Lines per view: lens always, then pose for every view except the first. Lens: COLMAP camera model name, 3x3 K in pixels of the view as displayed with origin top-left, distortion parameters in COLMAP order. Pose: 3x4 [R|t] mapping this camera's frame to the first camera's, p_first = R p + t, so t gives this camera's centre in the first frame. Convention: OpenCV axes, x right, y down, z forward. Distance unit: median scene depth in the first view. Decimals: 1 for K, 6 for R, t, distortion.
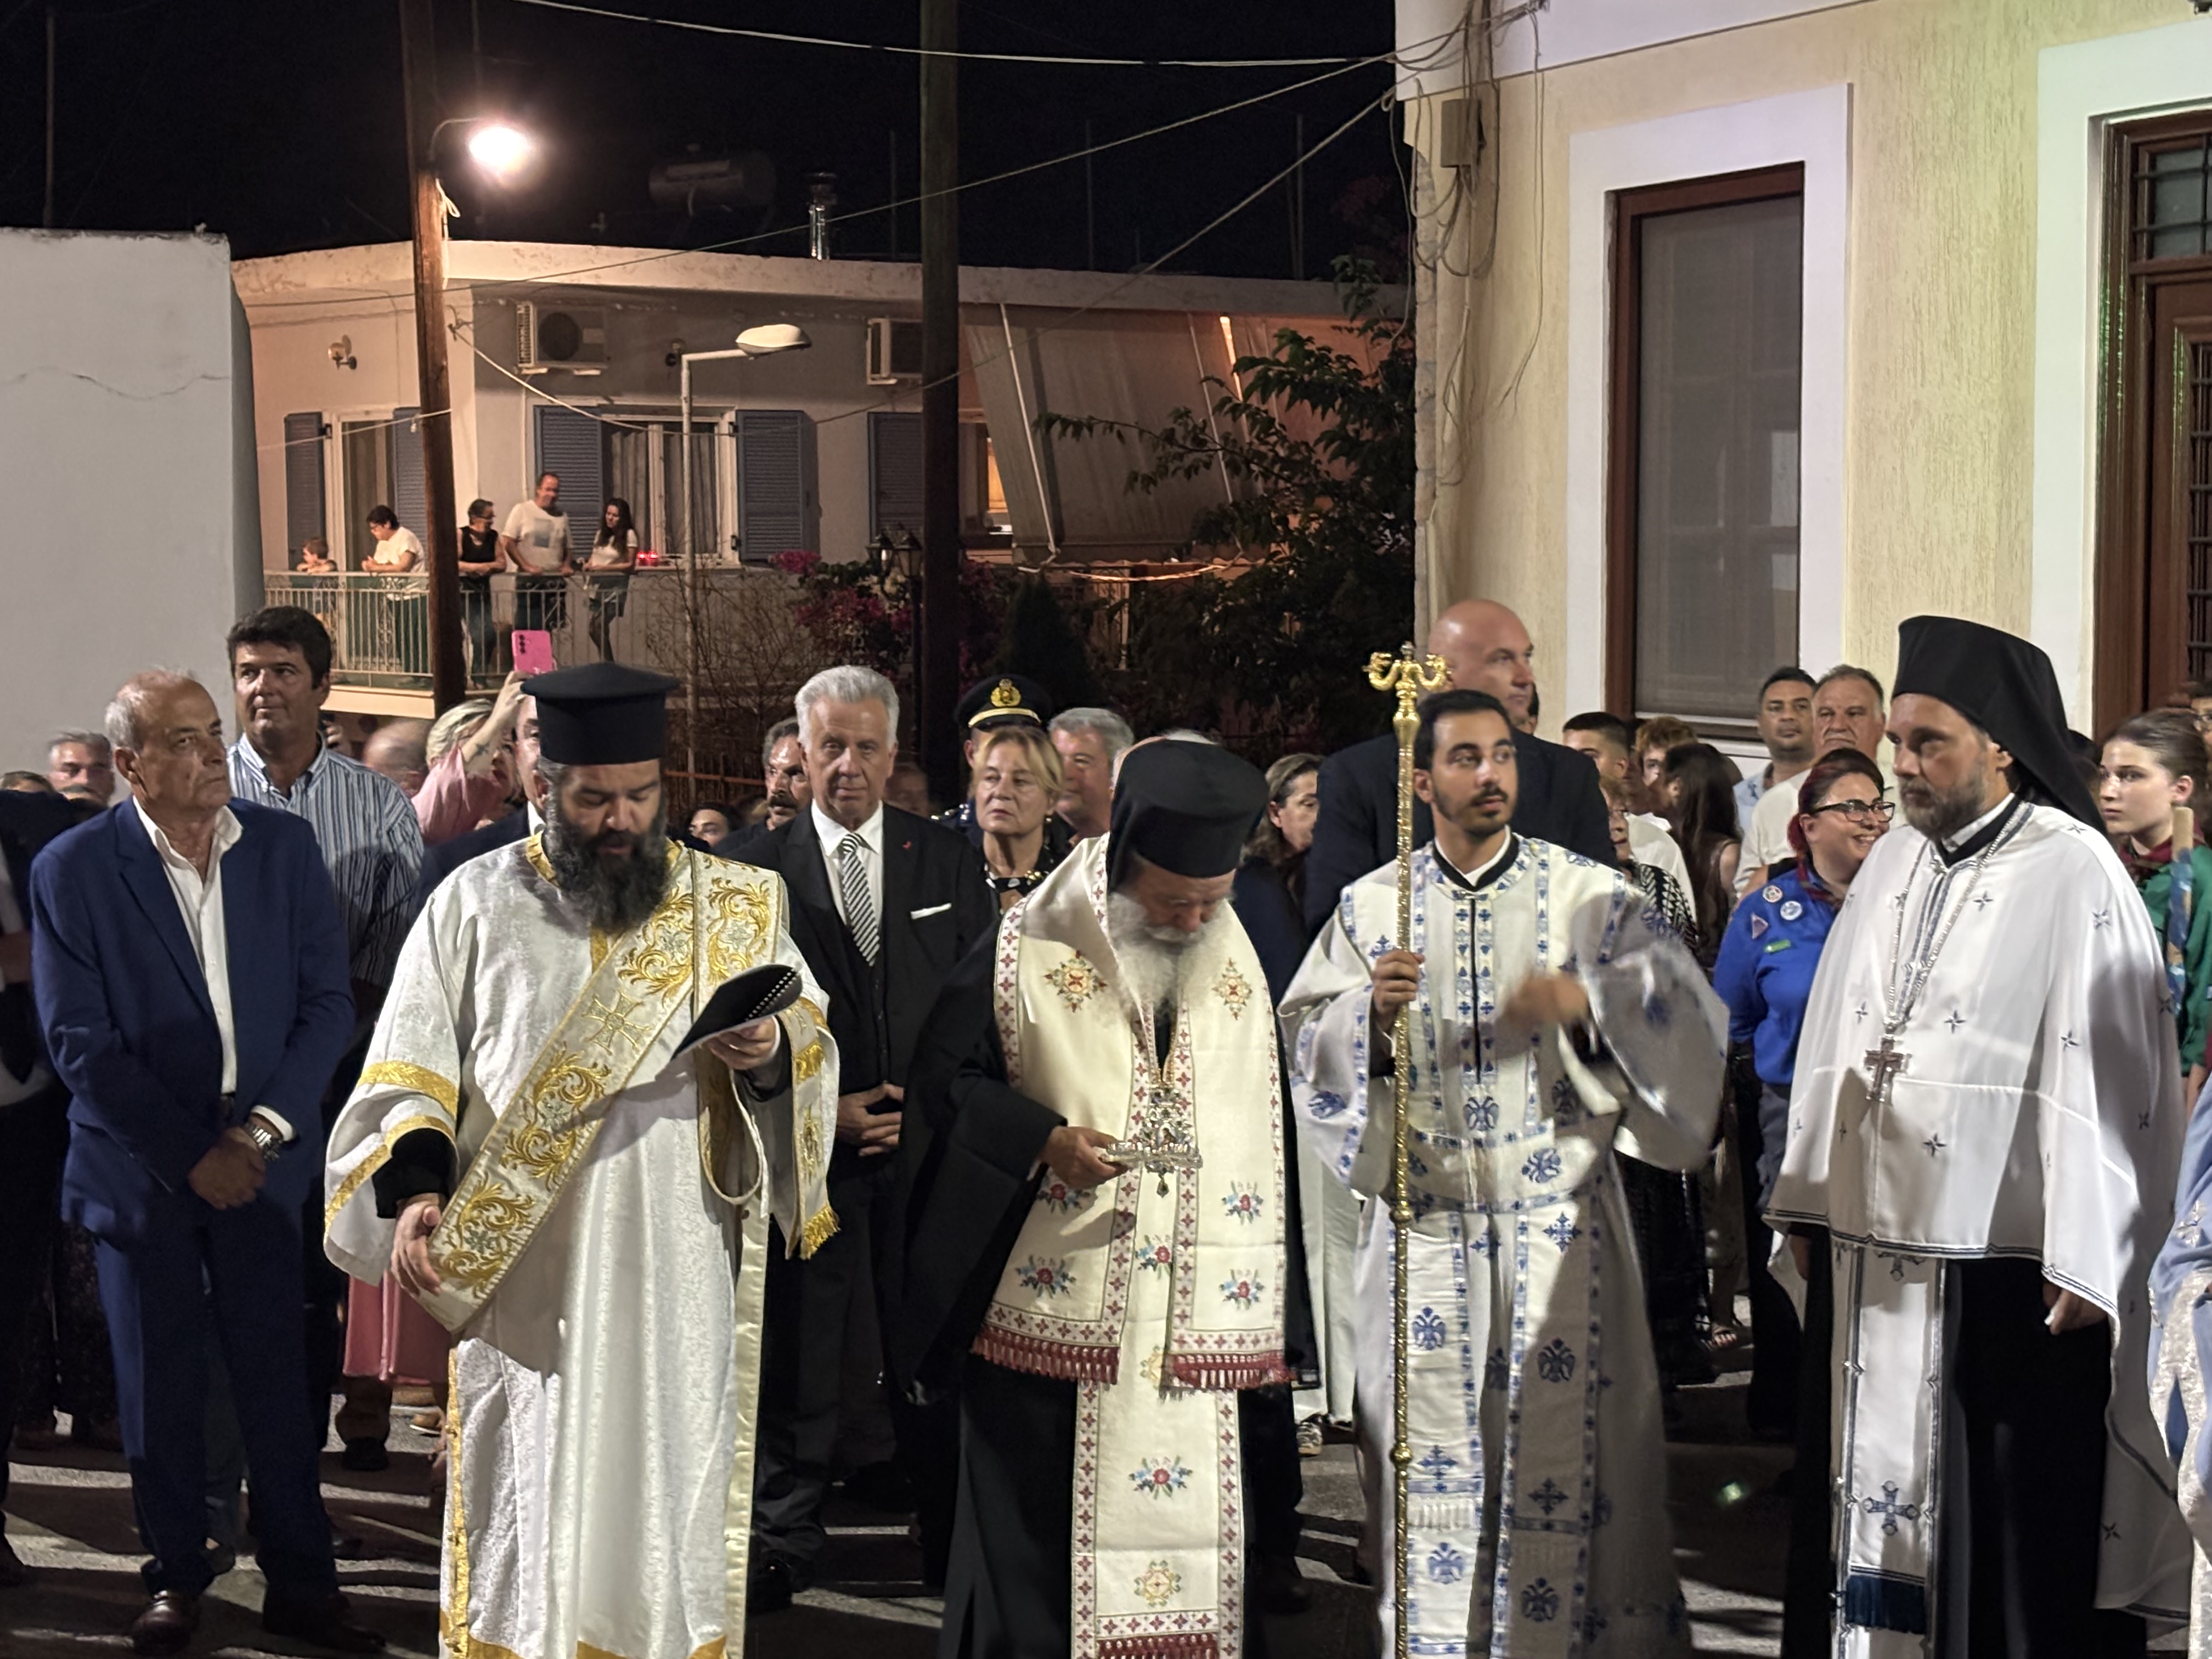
lens RADIAL K [[3925.2, 0, 1068.6], [0, 3925.2, 869.8], [0, 0, 1]] dist [0.162380, 0.000000]
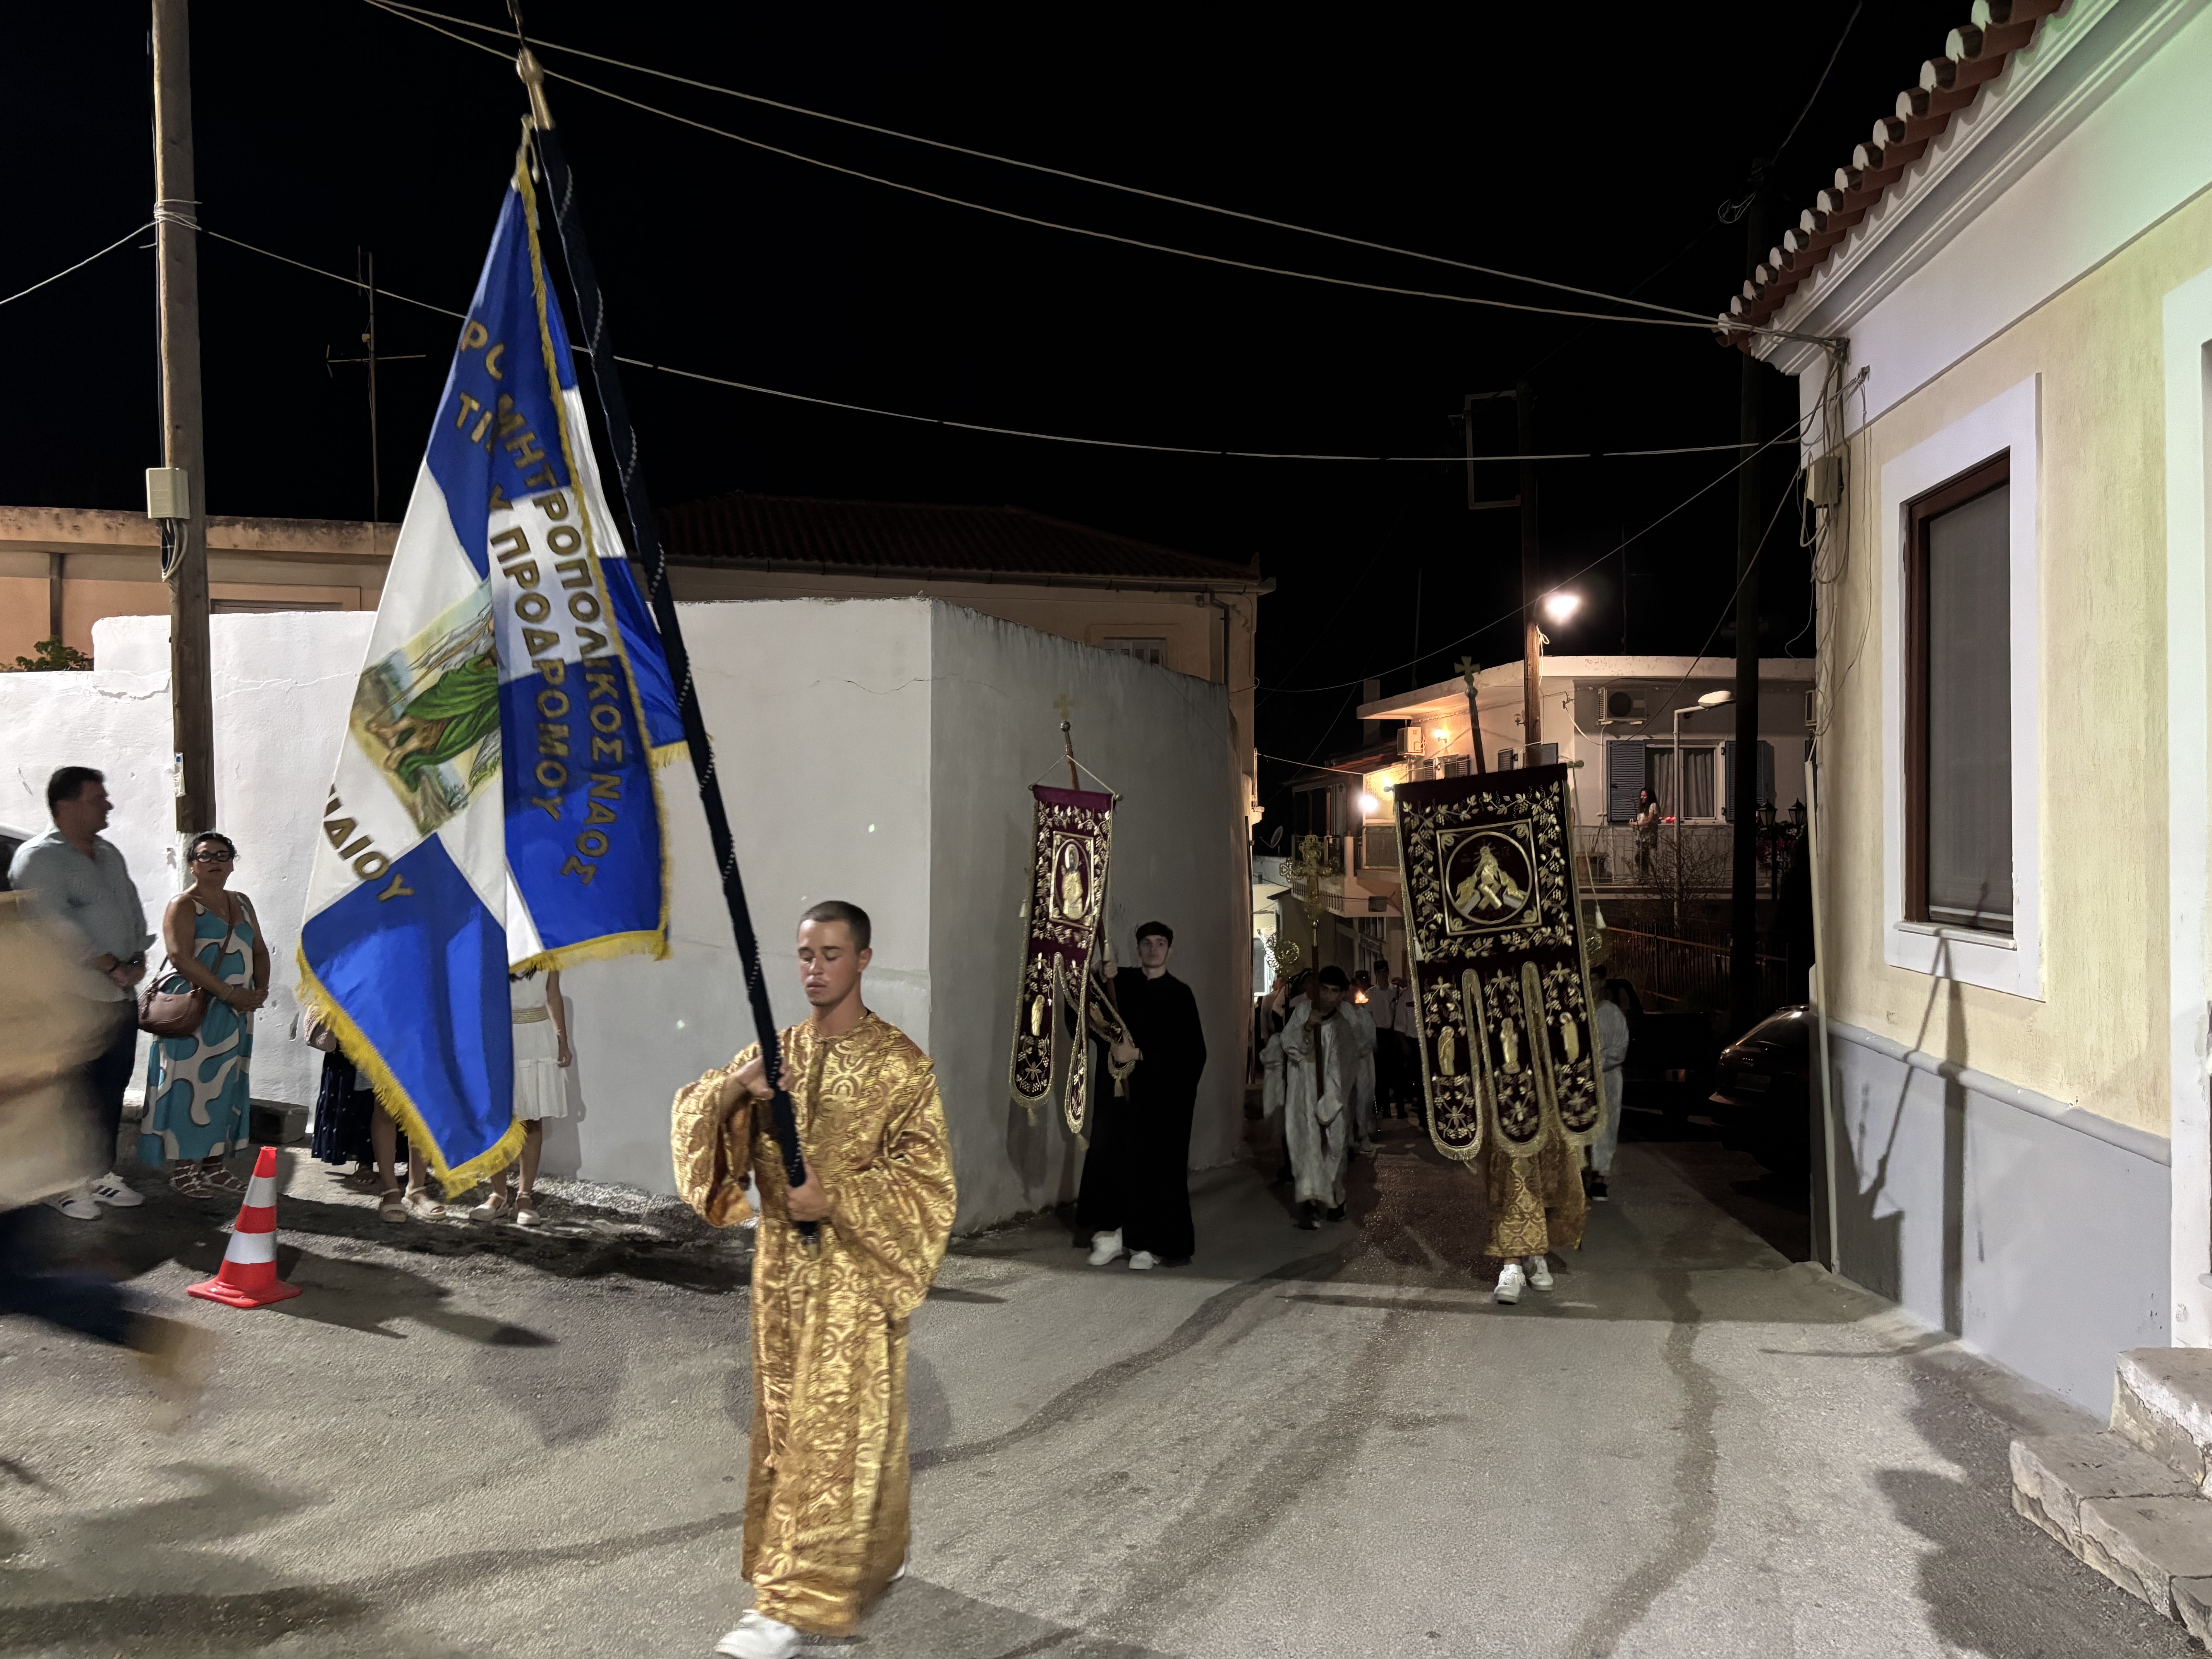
lens RADIAL K [[1629.1, 0, 1117.0], [0, 1629.1, 835.5], [0, 0, 1]] dist [0.043067, -0.048510]
pose [[0.838752, 0.010127, -0.544420, 0.230785], [-0.052863, 0.996619, -0.062904, -0.017002], [0.541942, 0.081541, 0.836451, 0.453184]]
